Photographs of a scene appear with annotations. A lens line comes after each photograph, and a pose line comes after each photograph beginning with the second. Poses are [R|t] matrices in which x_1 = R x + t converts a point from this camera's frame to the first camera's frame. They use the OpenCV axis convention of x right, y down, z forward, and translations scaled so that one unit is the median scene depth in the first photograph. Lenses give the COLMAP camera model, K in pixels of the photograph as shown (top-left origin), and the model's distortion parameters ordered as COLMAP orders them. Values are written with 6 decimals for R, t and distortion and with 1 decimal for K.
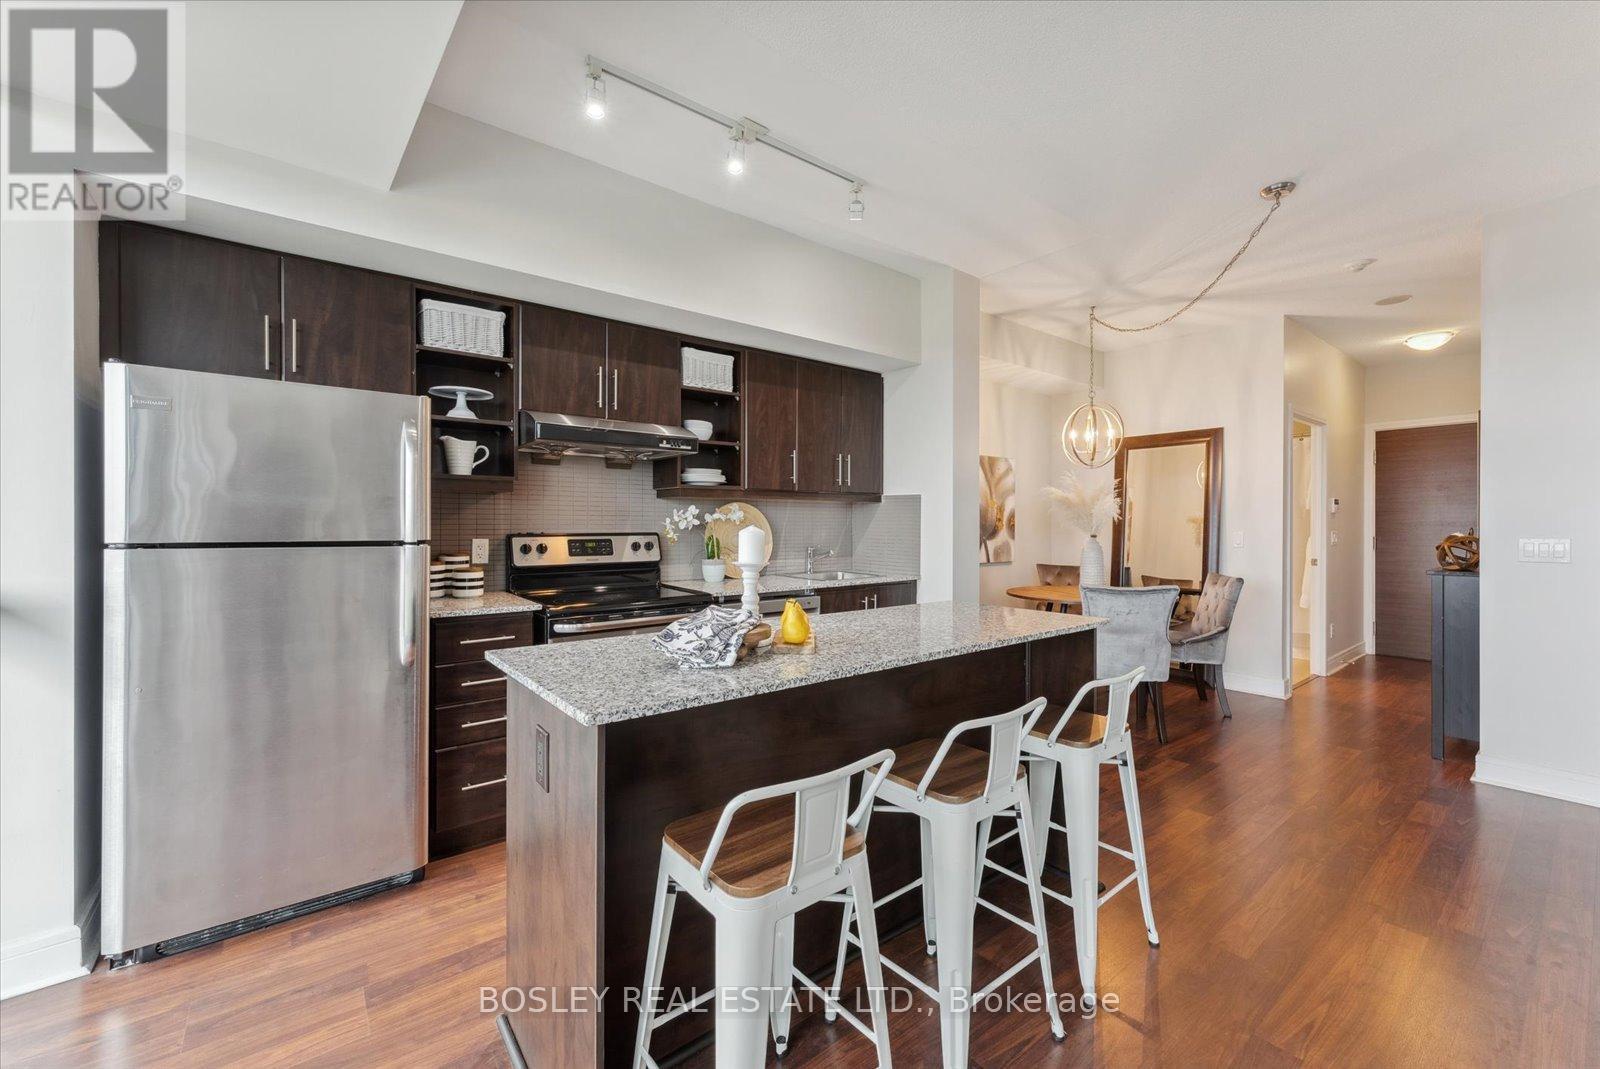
lens RADIAL K [[648.3, 0, 806.0], [0, 648.3, 527.5], [0, 0, 1]] dist [0.000002, 0.000764]
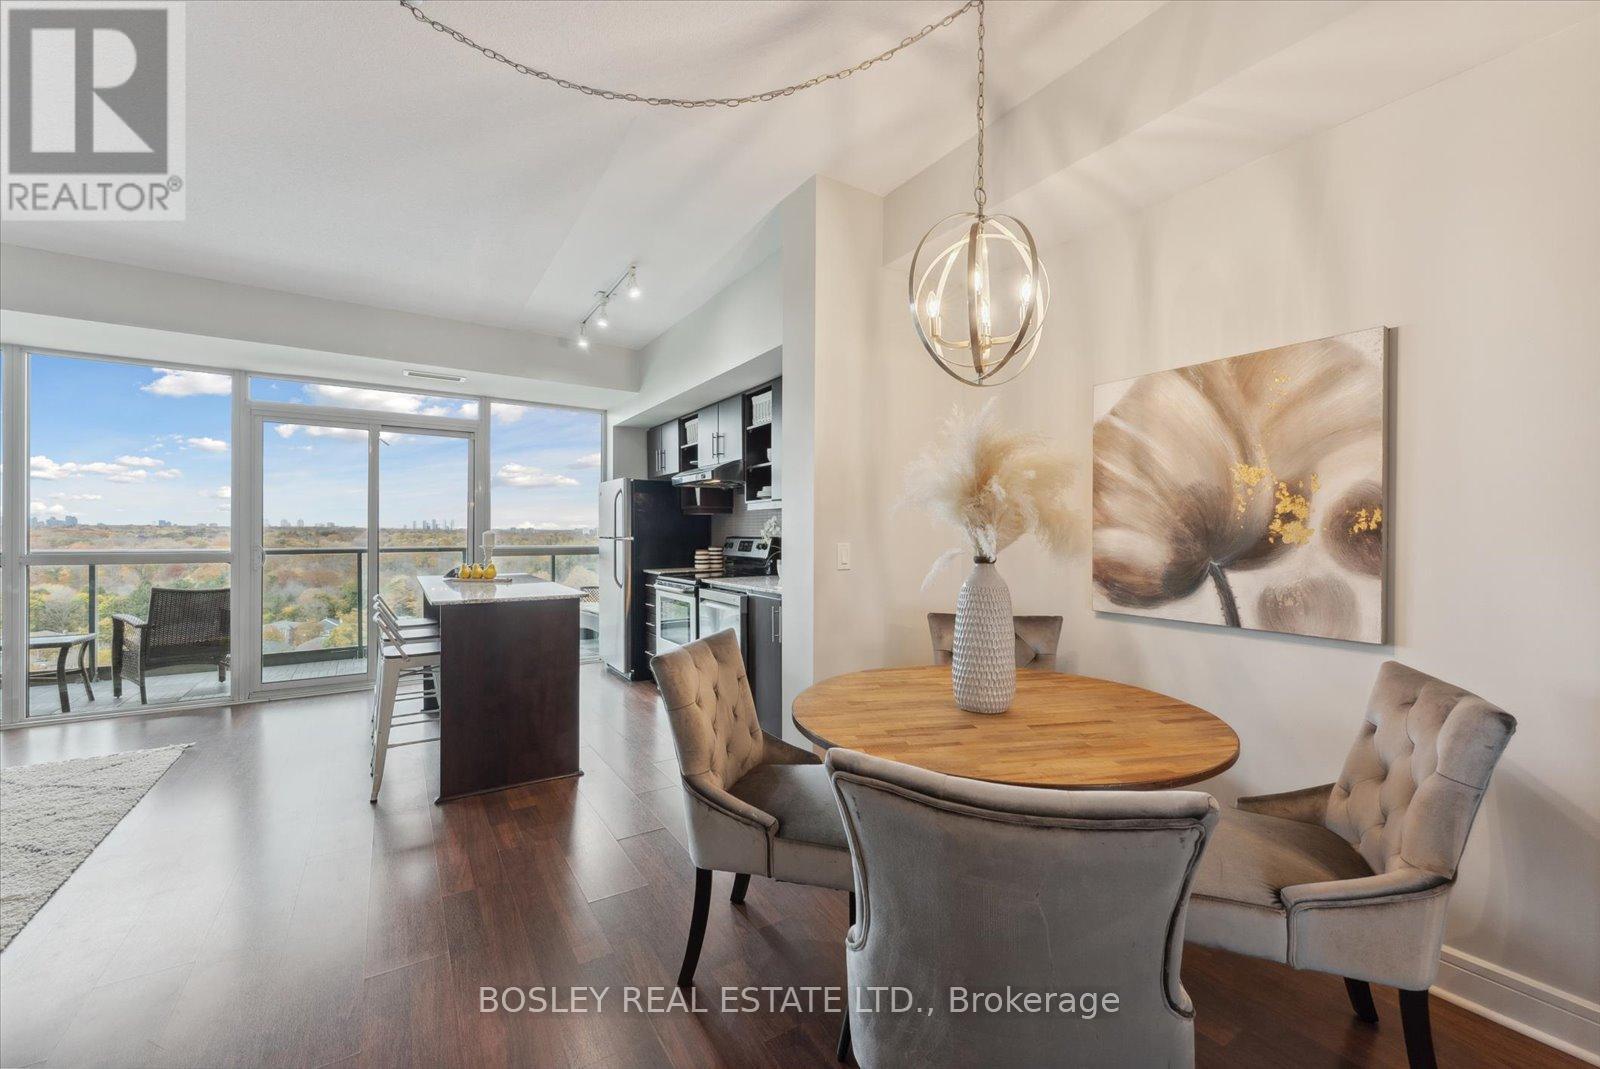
lens RADIAL K [[648.3, 0, 804.2], [0, 648.3, 532.7], [0, 0, 1]] dist [0.000002, 0.000764]
pose [[-0.106762, -0.000819, -0.994284, 1.092710], [-0.007957, 0.999968, 0.000031, -0.001851], [0.994253, 0.007915, -0.106765, 1.216637]]
